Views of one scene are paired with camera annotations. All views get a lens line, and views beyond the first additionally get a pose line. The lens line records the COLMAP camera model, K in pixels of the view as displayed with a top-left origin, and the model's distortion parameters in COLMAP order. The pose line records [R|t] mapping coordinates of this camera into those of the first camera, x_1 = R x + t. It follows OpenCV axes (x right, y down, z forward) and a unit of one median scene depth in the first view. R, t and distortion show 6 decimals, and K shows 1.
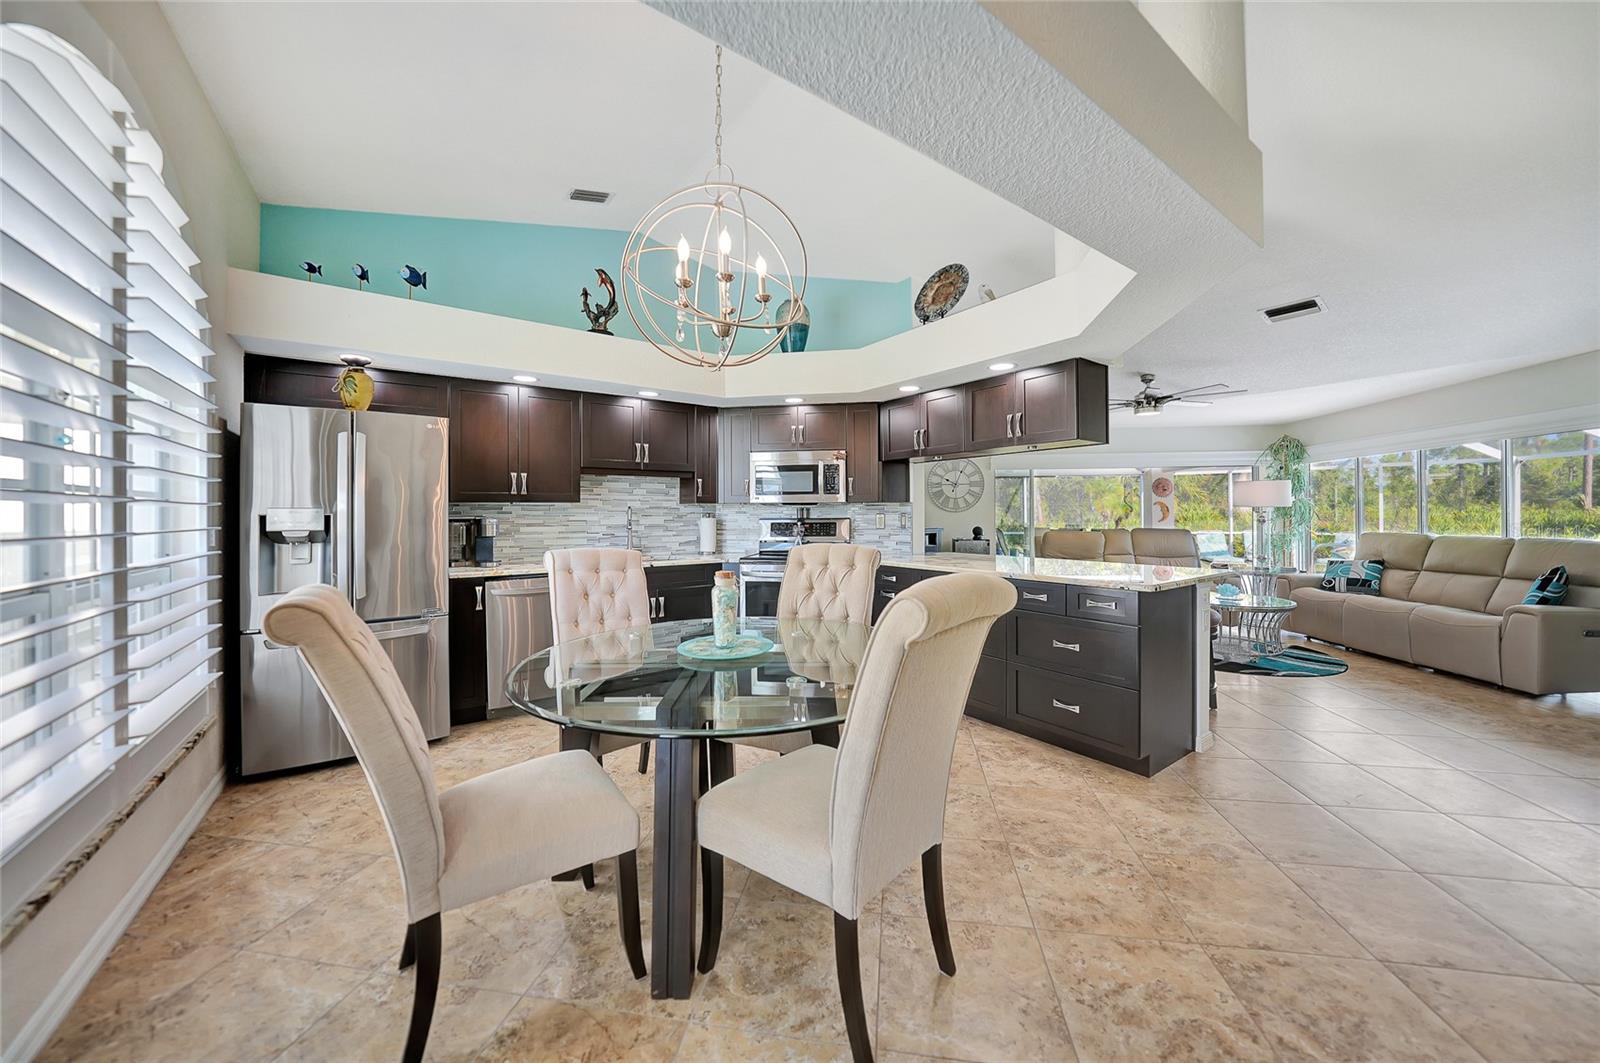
lens RADIAL K [[562.5, 0, 796.9], [0, 562.5, 511.1], [0, 0, 1]] dist [-0.021611, 0.004245]
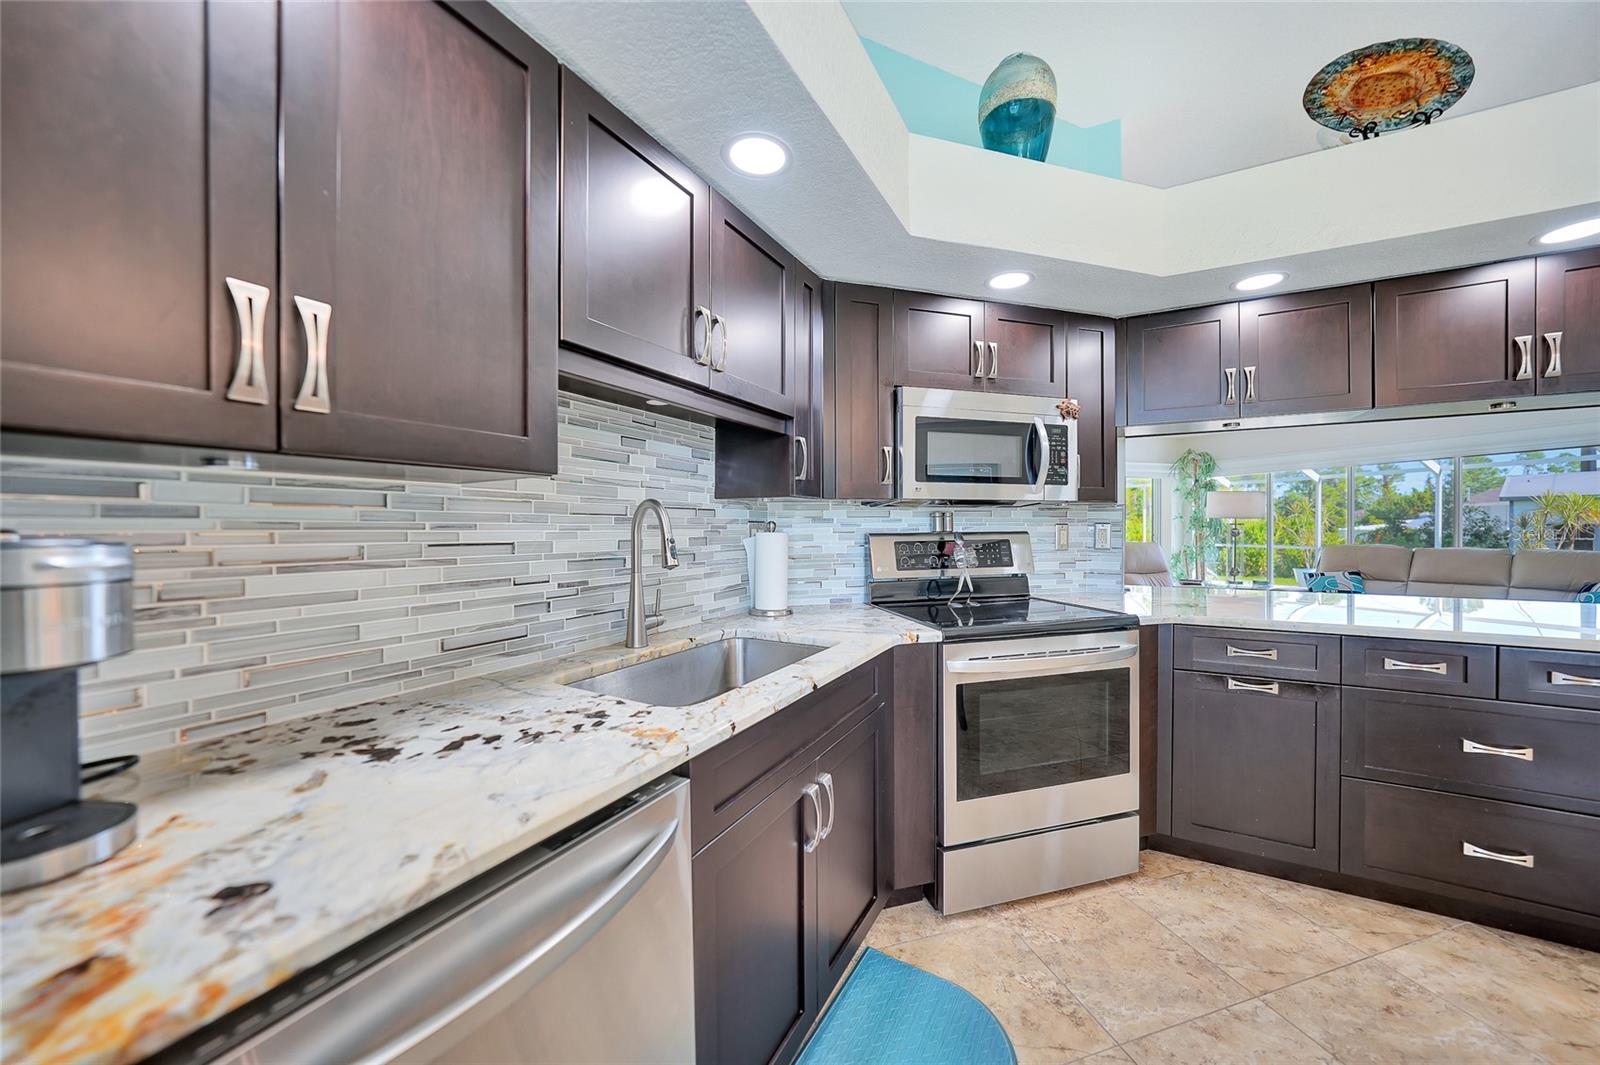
lens RADIAL K [[562.5, 0, 796.6], [0, 562.5, 531.0], [0, 0, 1]] dist [-0.021611, 0.004245]
pose [[0.899006, -0.001998, 0.437931, -0.359748], [-0.004200, 0.999904, 0.013184, 0.005762], [-0.437916, -0.013692, 0.898912, 0.646151]]
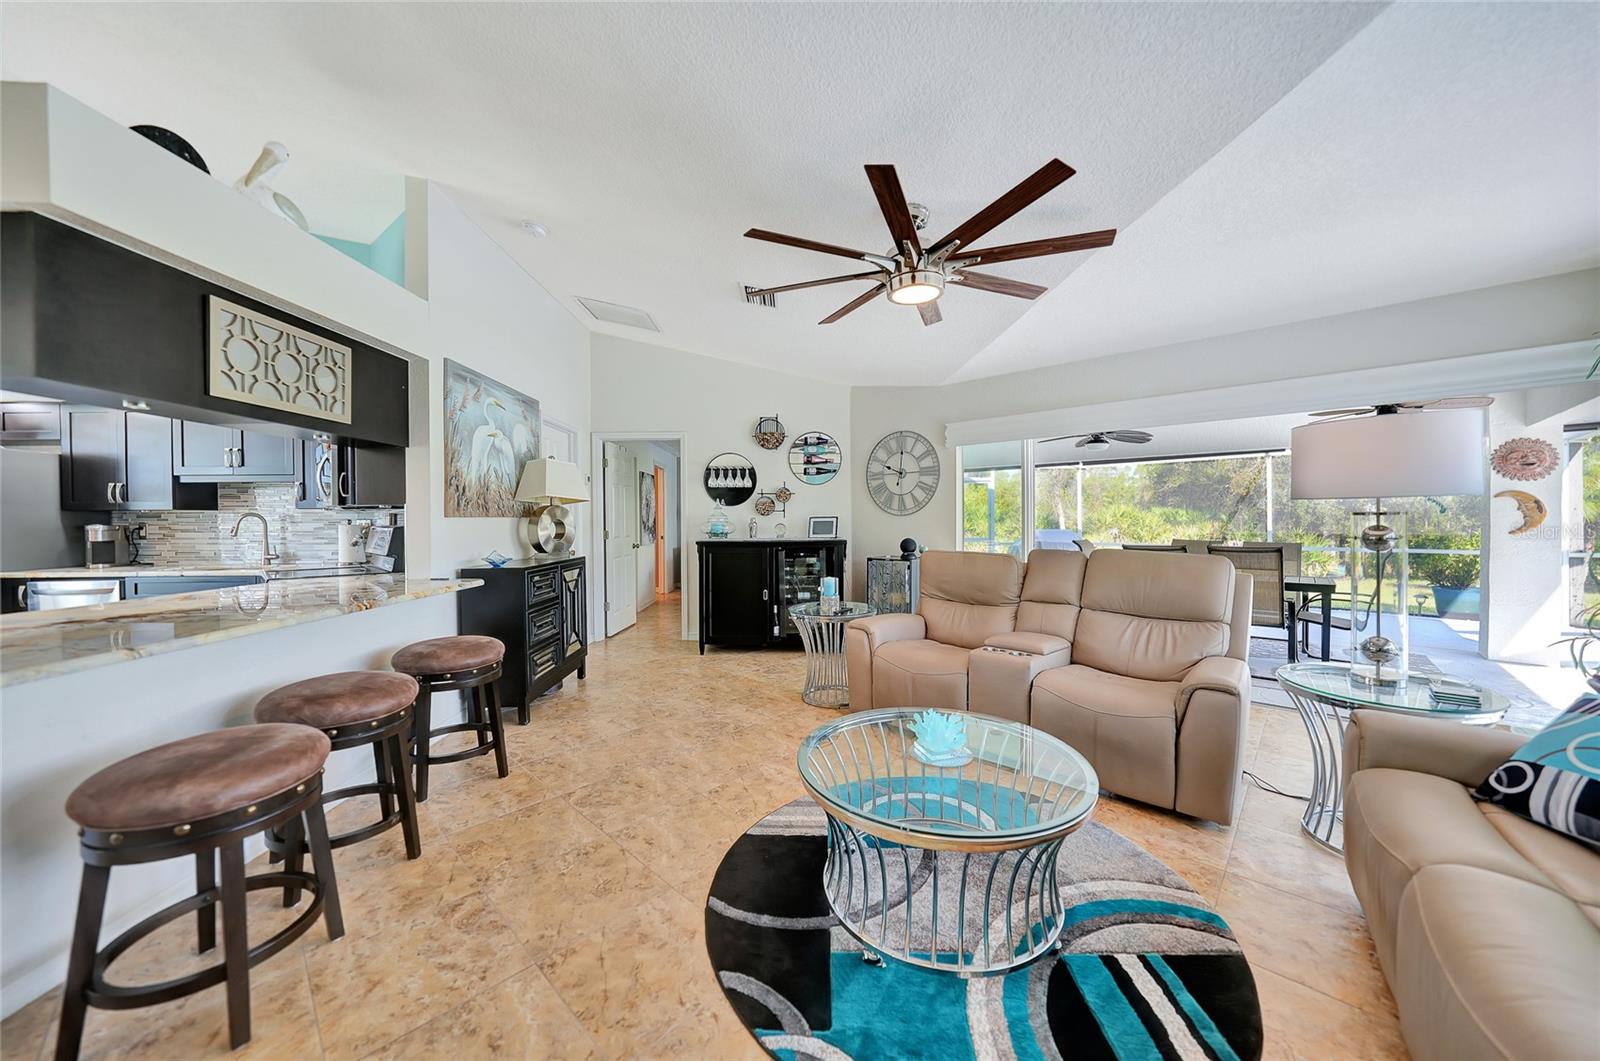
lens RADIAL K [[562.5, 0, 807.1], [0, 562.5, 523.7], [0, 0, 1]] dist [-0.021611, 0.004245]
pose [[0.829769, 0.003835, -0.558094, 1.016221], [0.005395, 0.999875, 0.014892, 0.001111], [0.558081, -0.015368, 0.829644, 0.728414]]
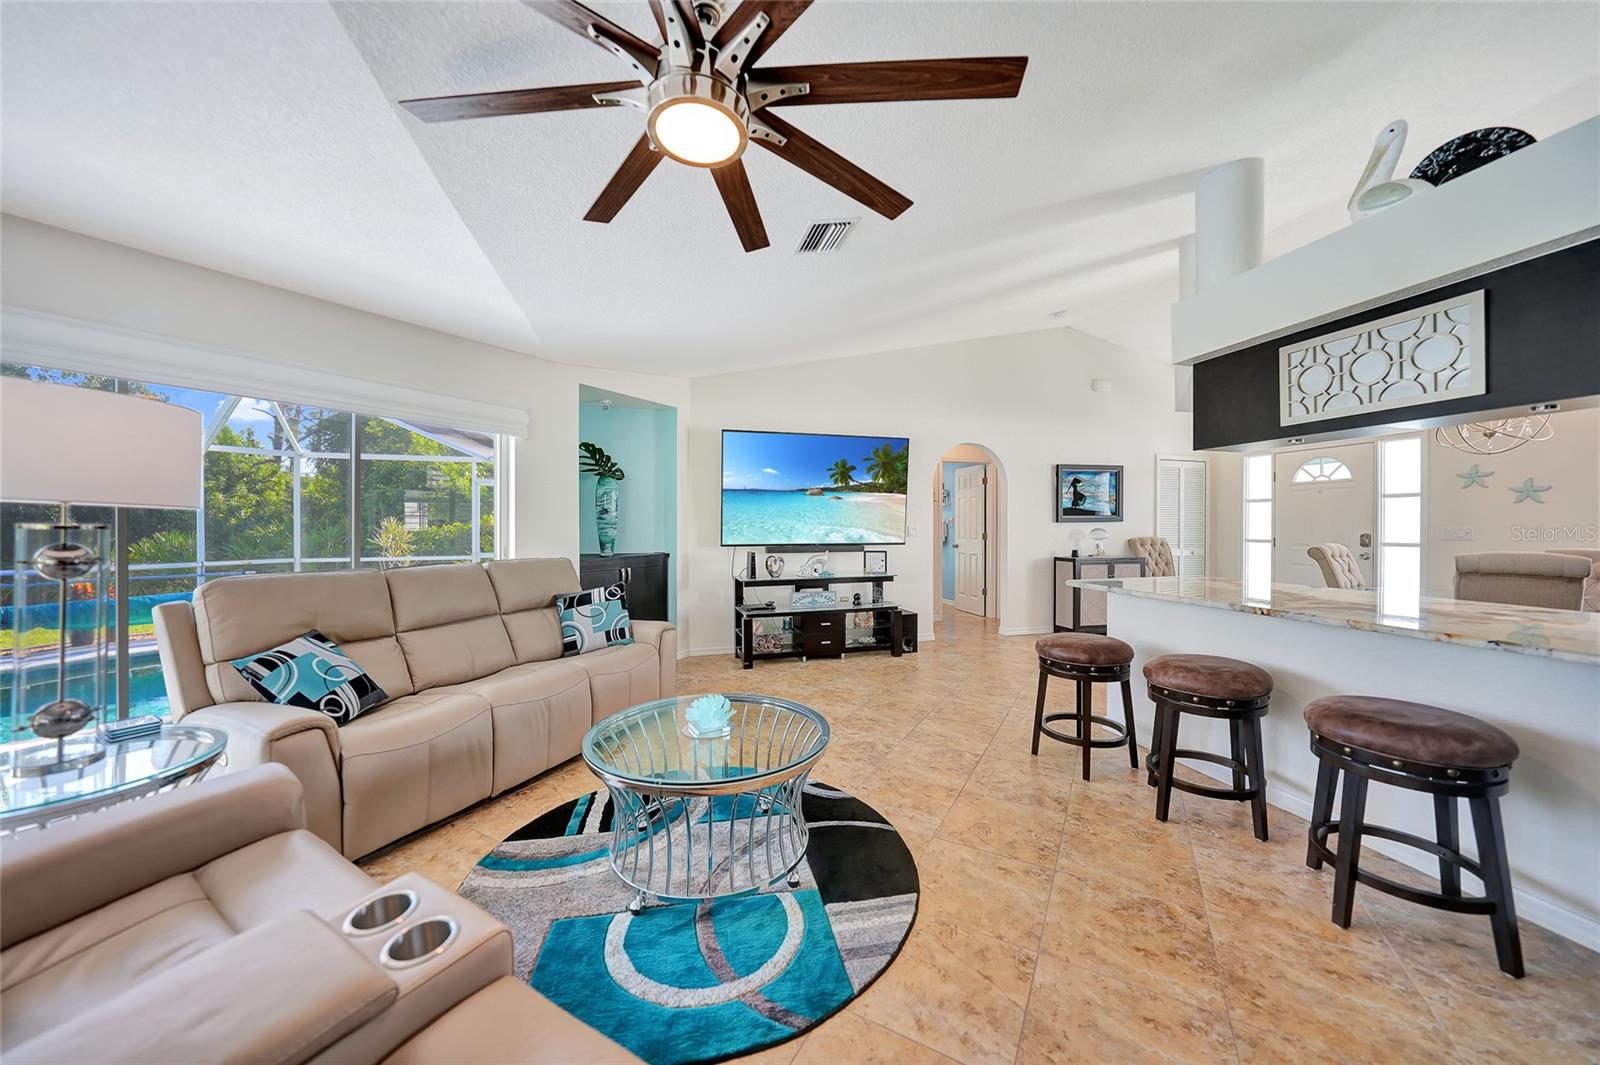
lens RADIAL K [[562.5, 0, 801.8], [0, 562.5, 535.5], [0, 0, 1]] dist [-0.021611, 0.004245]
pose [[-0.937057, 0.000586, 0.349176, 0.625954], [0.004337, 0.999941, 0.009959, 0.004666], [-0.349150, 0.010846, -0.937004, 1.543046]]
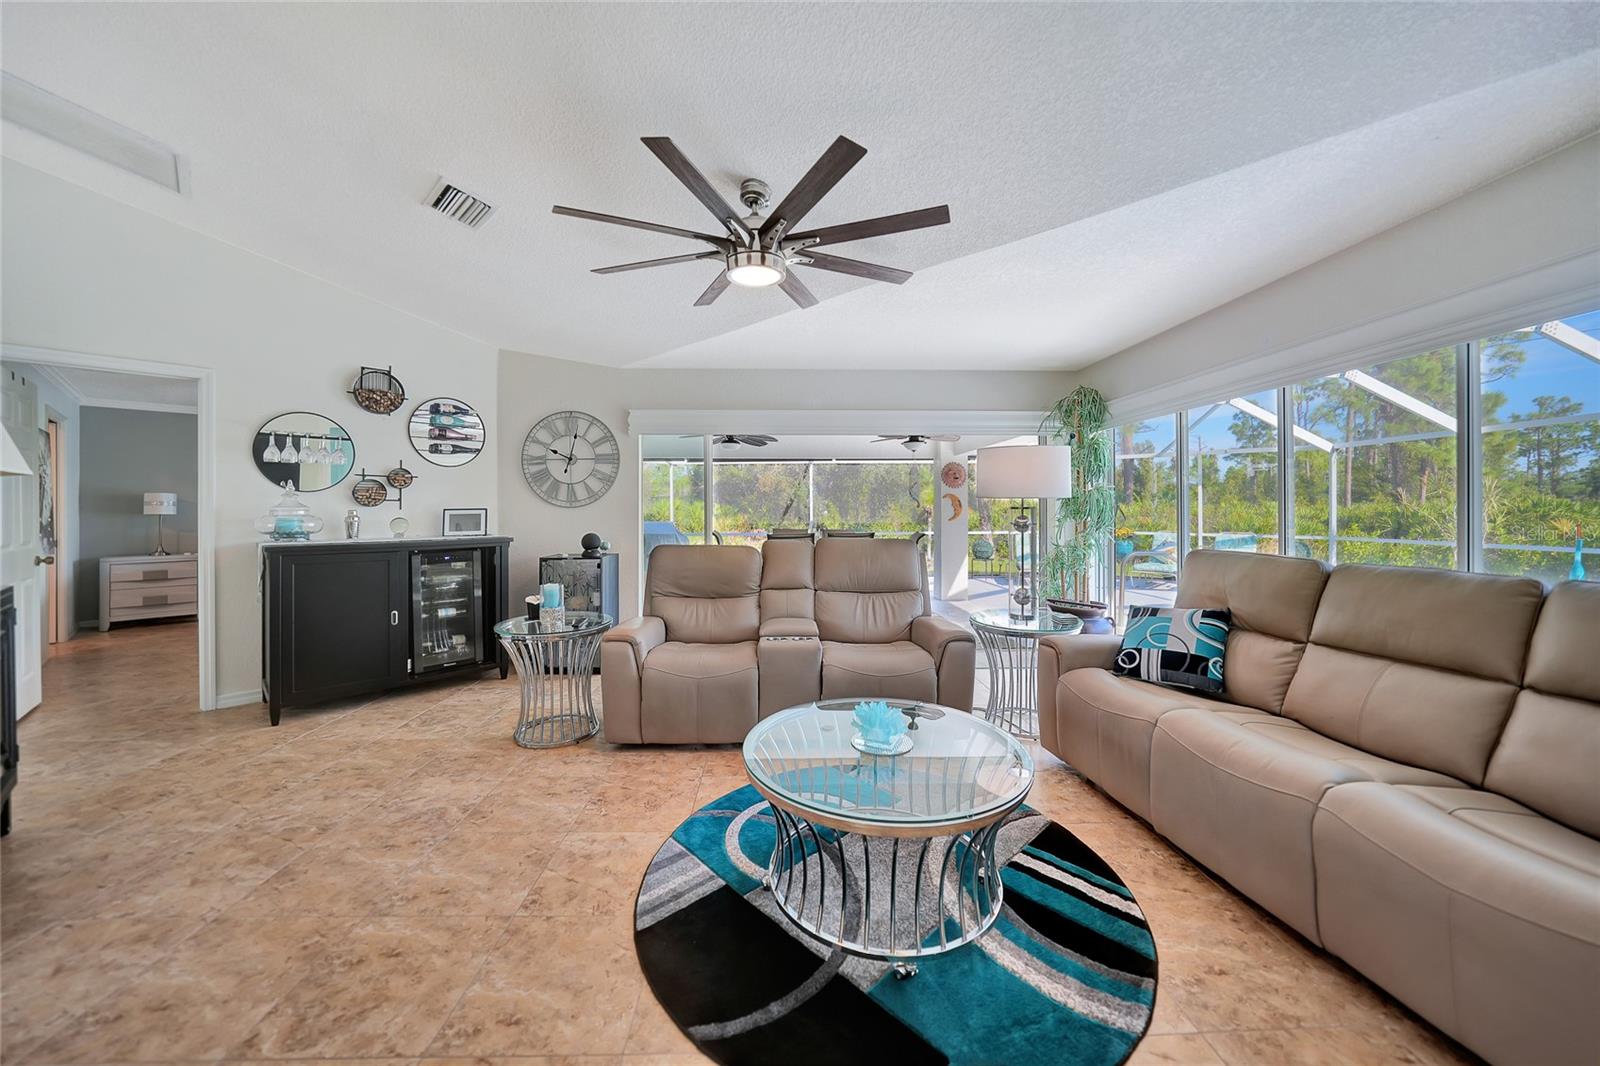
lens RADIAL K [[562.5, 0, 795.3], [0, 562.5, 510.6], [0, 0, 1]] dist [-0.021611, 0.004245]
pose [[0.981363, 0.000076, 0.192166, 0.726993], [-0.001415, 0.999976, 0.006832, 0.000506], [-0.192160, -0.006977, 0.981339, 0.724127]]
